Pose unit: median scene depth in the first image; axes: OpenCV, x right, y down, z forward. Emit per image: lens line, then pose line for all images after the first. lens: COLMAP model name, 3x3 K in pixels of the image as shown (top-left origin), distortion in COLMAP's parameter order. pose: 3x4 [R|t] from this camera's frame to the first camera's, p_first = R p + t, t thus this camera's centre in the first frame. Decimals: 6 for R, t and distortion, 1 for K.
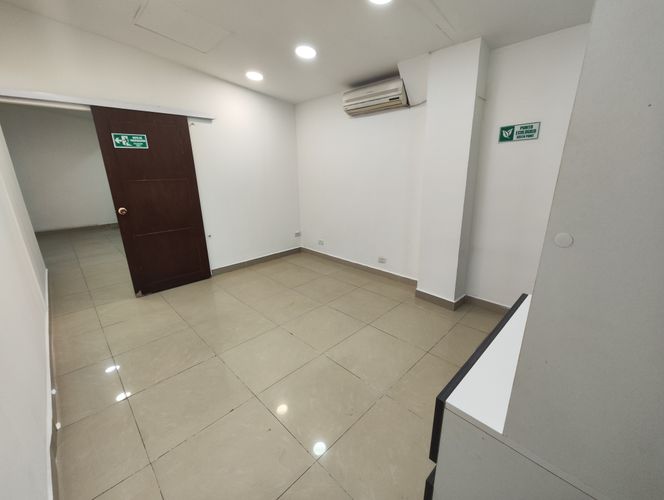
lens RADIAL K [[276.8, 0, 332.0], [0, 276.8, 250.0], [0, 0, 1]] dist [-0.000578, -0.000106]
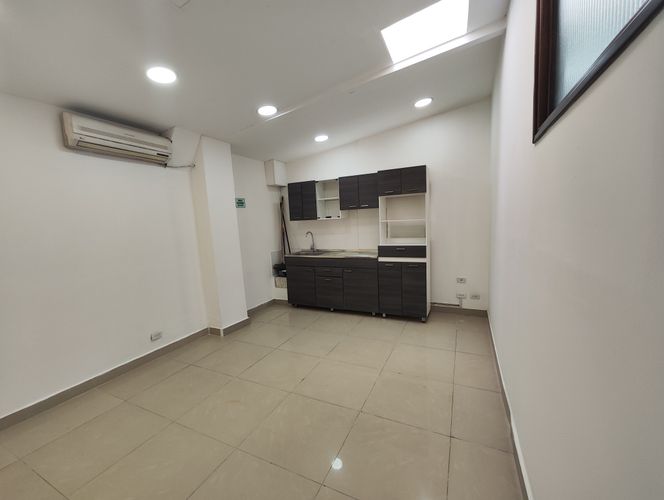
lens RADIAL K [[276.8, 0, 332.0], [0, 276.8, 250.0], [0, 0, 1]] dist [-0.000578, -0.000106]
pose [[-0.341979, -0.067100, 0.937309, -0.888401], [0.314154, 0.931894, 0.181332, -0.223364], [-0.885640, 0.356471, -0.297608, 0.866019]]
